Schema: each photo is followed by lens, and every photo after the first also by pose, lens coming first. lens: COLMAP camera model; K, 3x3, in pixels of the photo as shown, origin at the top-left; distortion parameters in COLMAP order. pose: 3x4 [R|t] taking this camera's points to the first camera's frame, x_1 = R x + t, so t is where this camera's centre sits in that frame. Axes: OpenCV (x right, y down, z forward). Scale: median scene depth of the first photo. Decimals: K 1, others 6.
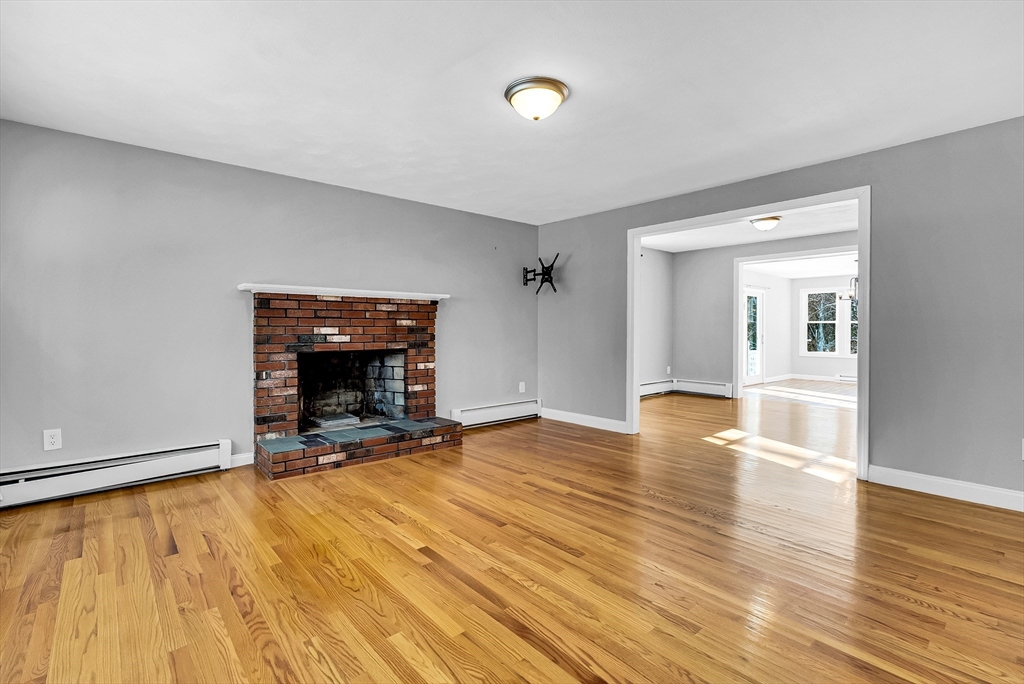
lens RADIAL K [[468.0, 0, 507.2], [0, 468.0, 338.0], [0, 0, 1]] dist [-0.007384, 0.000288]
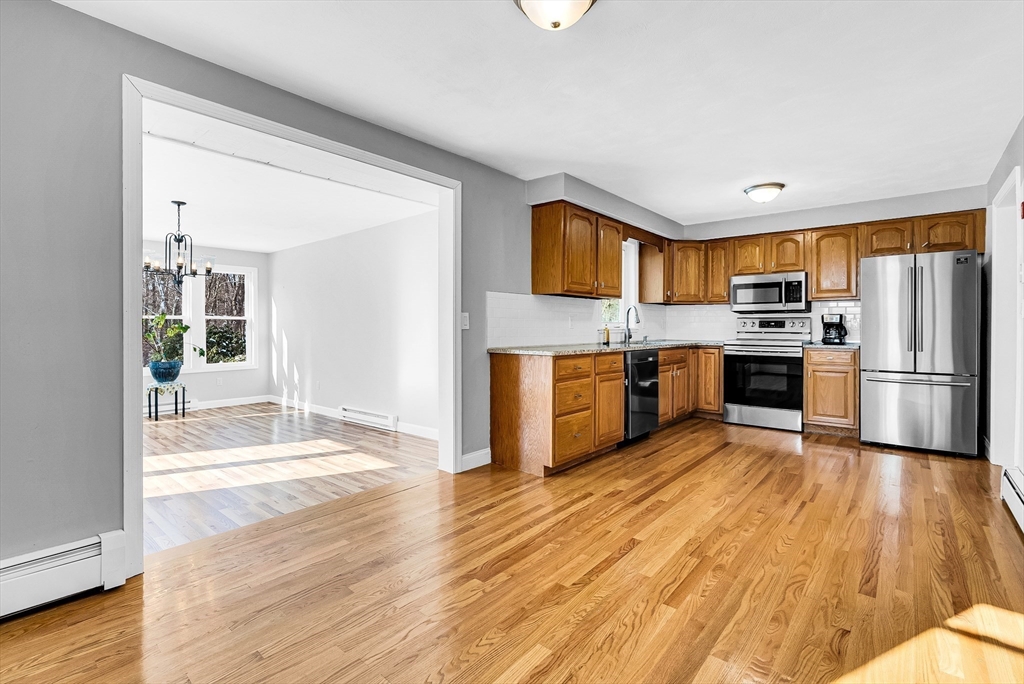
lens RADIAL K [[470.9, 0, 509.3], [0, 470.9, 325.2], [0, 0, 1]] dist [-0.010692, 0.000228]
pose [[-0.144048, 0.004787, 0.989559, 0.311654], [0.019605, 0.999806, -0.001982, -0.029034], [-0.989376, 0.019114, -0.144114, 1.421280]]
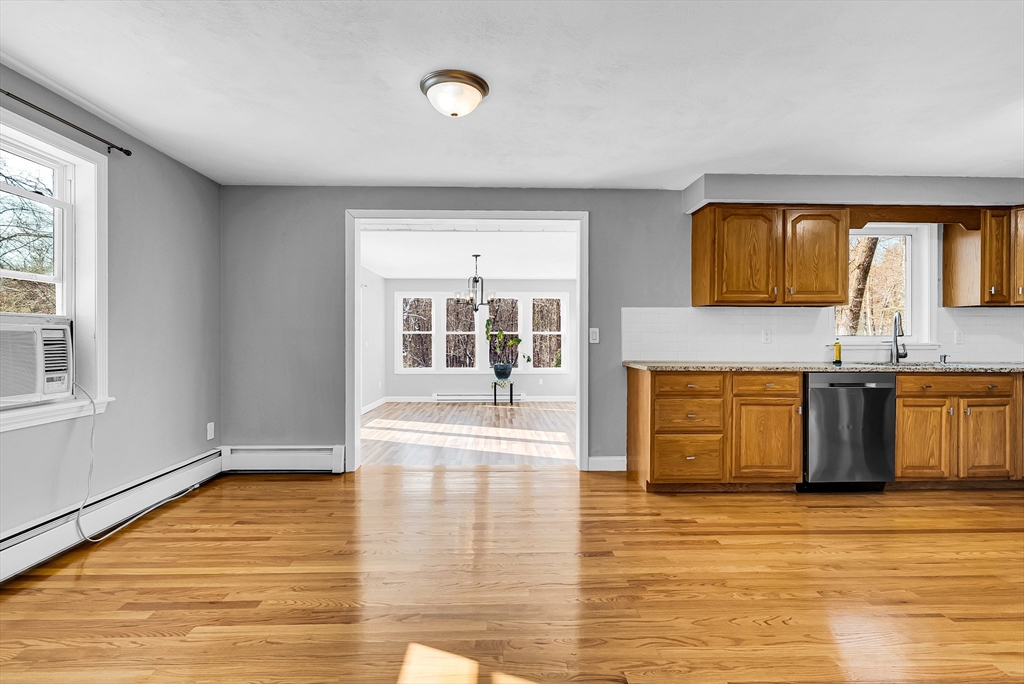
lens RADIAL K [[468.0, 0, 507.2], [0, 468.0, 338.0], [0, 0, 1]] dist [-0.007384, 0.000288]
pose [[0.635016, 0.004656, 0.772485, 0.331444], [0.012543, 0.999788, -0.016337, -0.022074], [-0.772397, 0.020063, 0.634823, 0.907840]]
